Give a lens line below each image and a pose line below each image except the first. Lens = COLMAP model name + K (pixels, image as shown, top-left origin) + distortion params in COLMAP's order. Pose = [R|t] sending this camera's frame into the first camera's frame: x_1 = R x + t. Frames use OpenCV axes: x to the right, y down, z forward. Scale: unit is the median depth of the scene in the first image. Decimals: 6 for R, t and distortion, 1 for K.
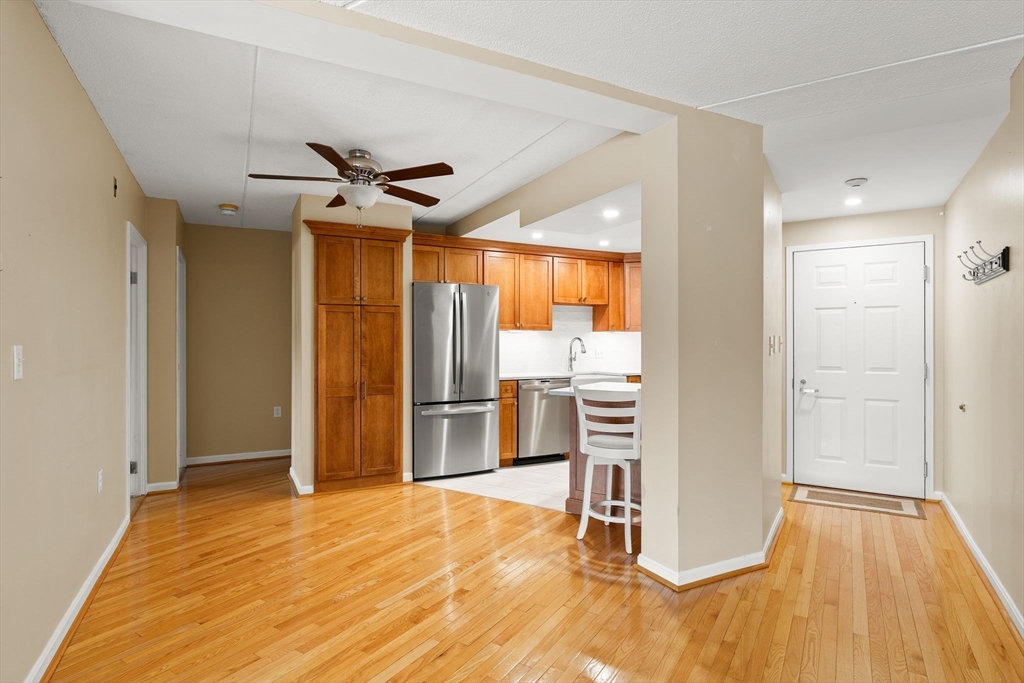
lens RADIAL K [[533.9, 0, 512.0], [0, 533.9, 341.5], [0, 0, 1]] dist [-0.000168, 0.000058]
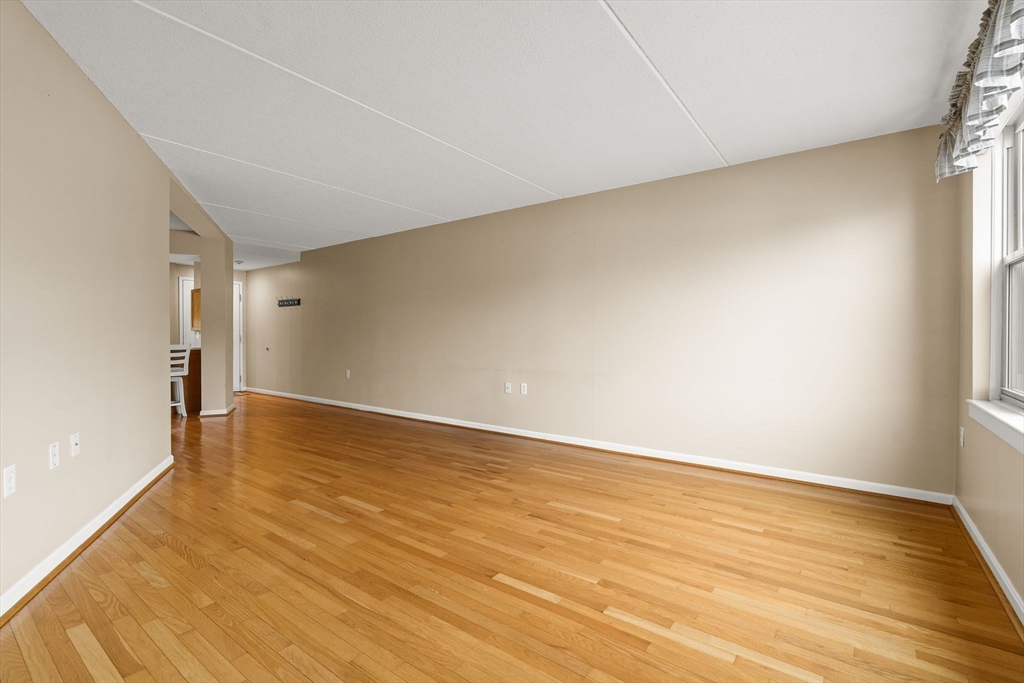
lens RADIAL K [[463.6, 0, 513.6], [0, 463.6, 341.2], [0, 0, 1]] dist [-0.001802, 0.000607]
pose [[0.075096, -0.013060, 0.997091, -1.127300], [-0.001558, 0.999911, 0.013214, 0.035096], [-0.997175, -0.002546, 0.075069, -0.364370]]
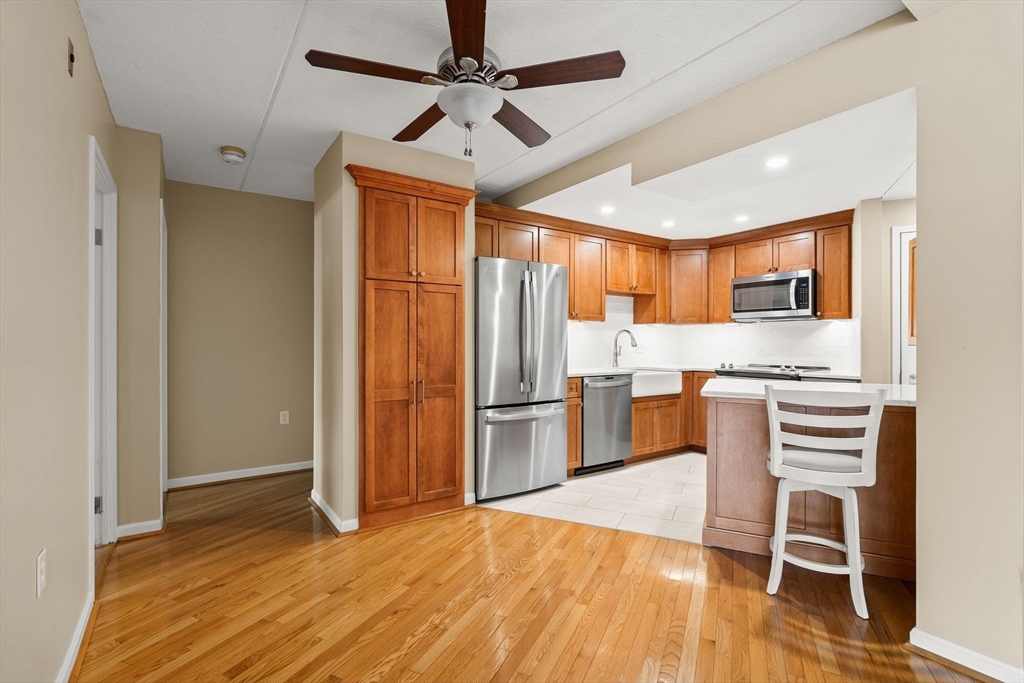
lens RADIAL K [[471.6, 0, 512.3], [0, 471.6, 342.6], [0, 0, 1]] dist [-0.002379, 0.000287]
pose [[0.992517, 0.001513, 0.122097, -0.227456], [-0.001661, 0.999998, 0.001104, 0.018518], [-0.122095, -0.001299, 0.992518, 0.299102]]
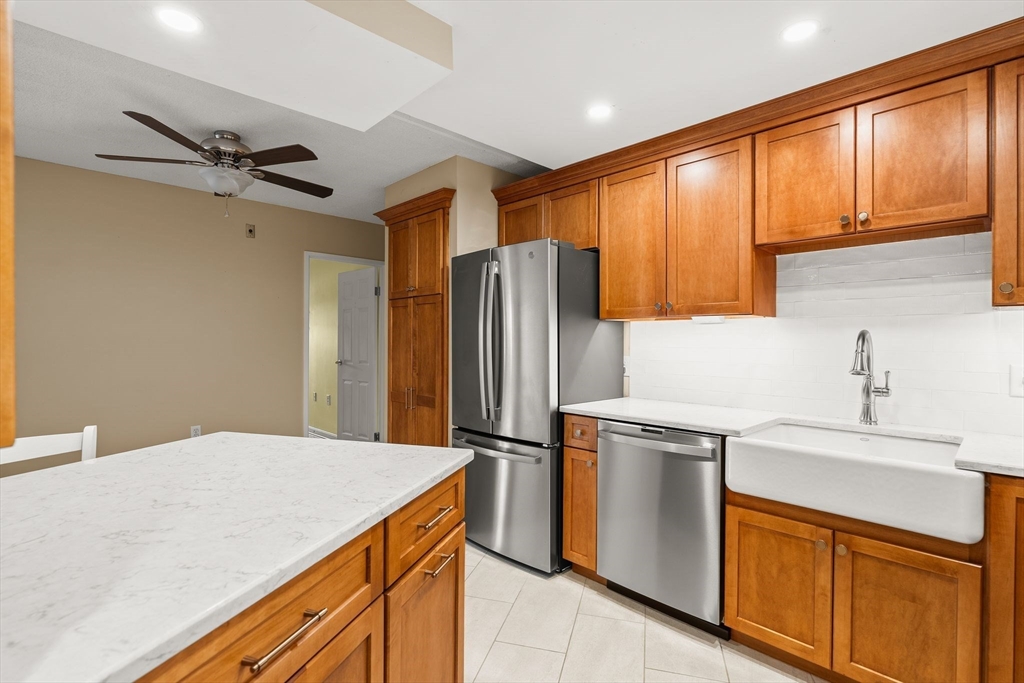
lens RADIAL K [[492.0, 0, 512.0], [0, 492.0, 341.5], [0, 0, 1]] dist [-0.001664, 0.000011]
pose [[0.279325, 0.004026, -0.960188, 0.499493], [-0.002801, 0.999990, 0.003378, -0.000720], [0.960192, 0.001746, 0.279334, 0.925260]]
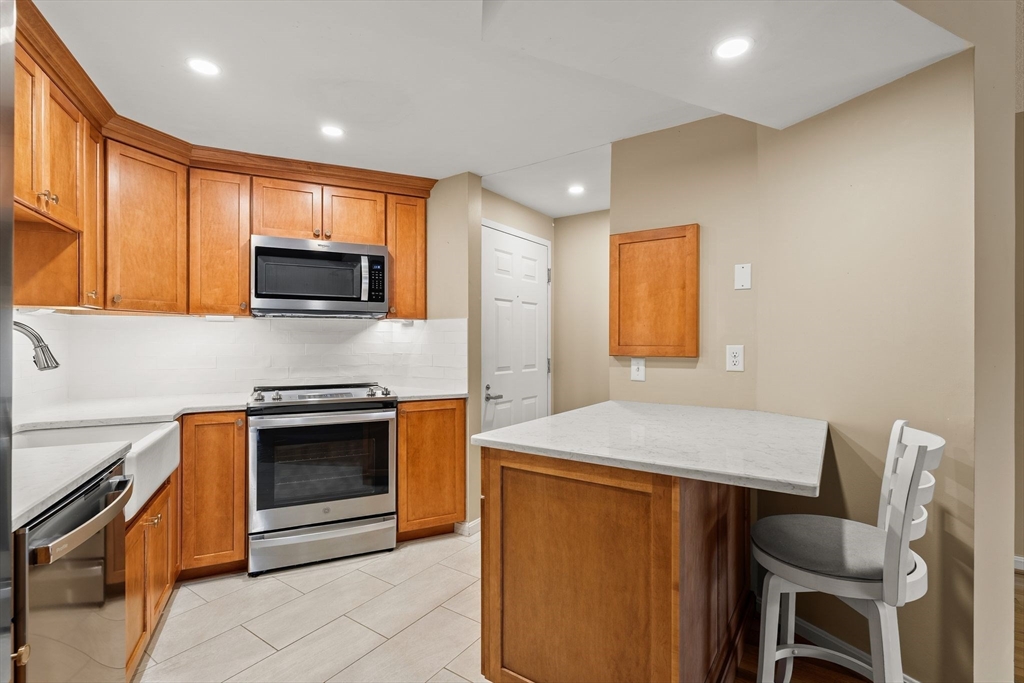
lens RADIAL K [[474.6, 0, 512.0], [0, 474.6, 341.5], [0, 0, 1]] dist [-0.002615, 0.000531]
pose [[0.041261, 0.001060, 0.999148, -0.177989], [-0.001285, 0.999999, -0.001008, 0.006166], [-0.999148, -0.001242, 0.041262, 0.950025]]
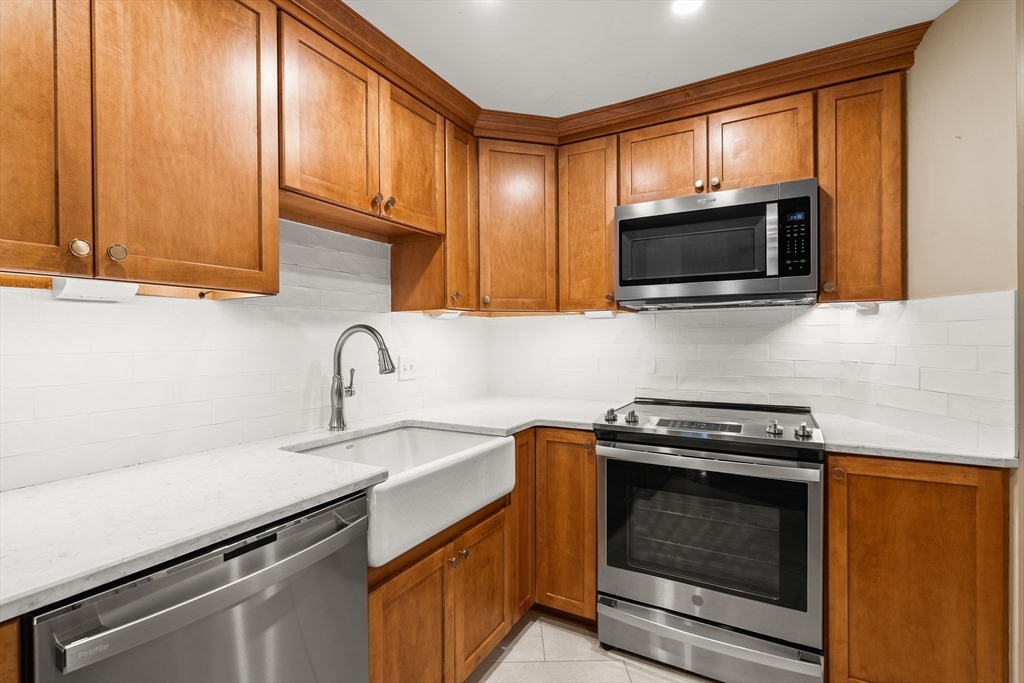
lens RADIAL K [[469.6, 0, 512.0], [0, 469.6, 341.5], [0, 0, 1]] dist [-0.005508, 0.000184]
pose [[0.838950, -0.009160, 0.544131, 0.059857], [0.005788, 0.999952, 0.007910, 0.001035], [-0.544178, -0.003487, 0.838963, 0.966180]]
